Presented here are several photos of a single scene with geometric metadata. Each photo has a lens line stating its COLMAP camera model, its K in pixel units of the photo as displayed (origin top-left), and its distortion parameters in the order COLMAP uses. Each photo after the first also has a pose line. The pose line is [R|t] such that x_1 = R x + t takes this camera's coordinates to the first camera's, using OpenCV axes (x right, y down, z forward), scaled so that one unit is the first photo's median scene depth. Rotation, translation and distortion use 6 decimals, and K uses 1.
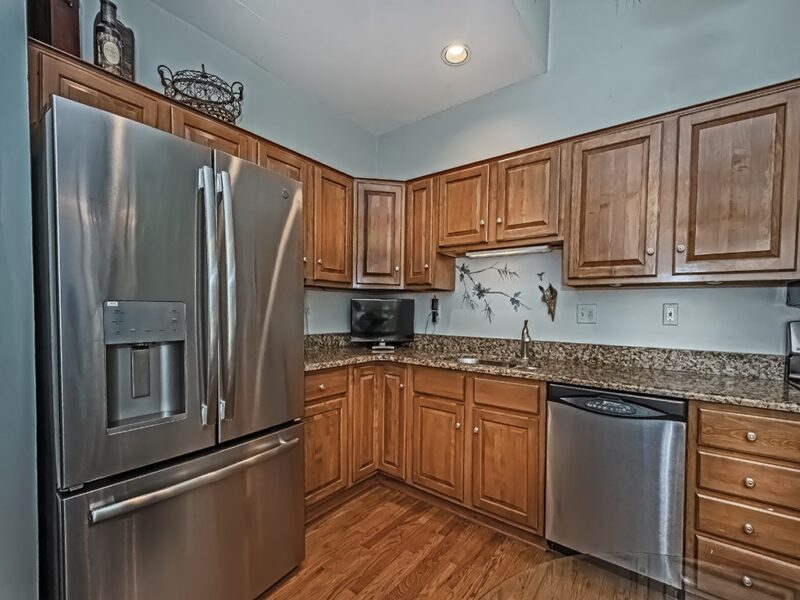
lens RADIAL K [[350.5, 0, 404.5], [0, 350.5, 319.1], [0, 0, 1]] dist [0.015865, 0.000260]
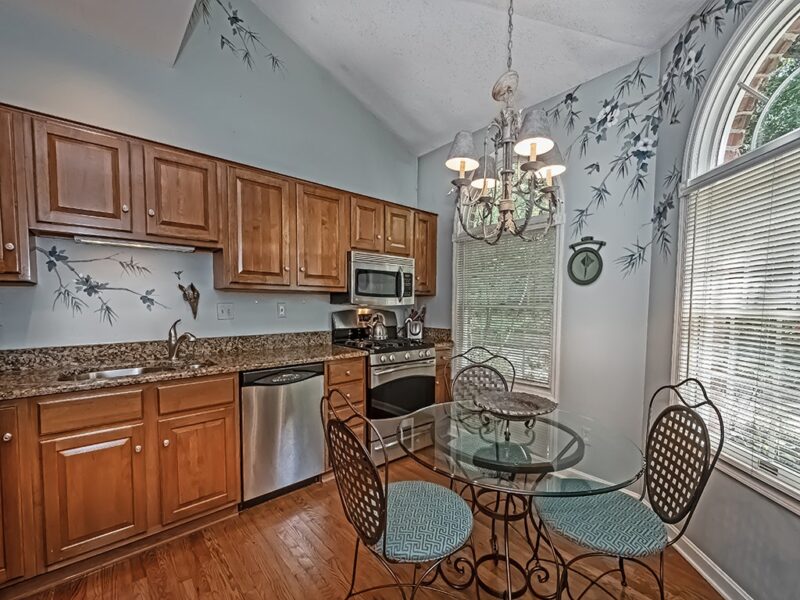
lens RADIAL K [[350.5, 0, 404.5], [0, 350.5, 319.1], [0, 0, 1]] dist [0.015865, 0.000260]
pose [[0.204965, -0.062342, 0.976782, -0.516702], [0.020483, 0.998024, 0.059400, -0.047467], [-0.978555, 0.007833, 0.205837, 0.178275]]
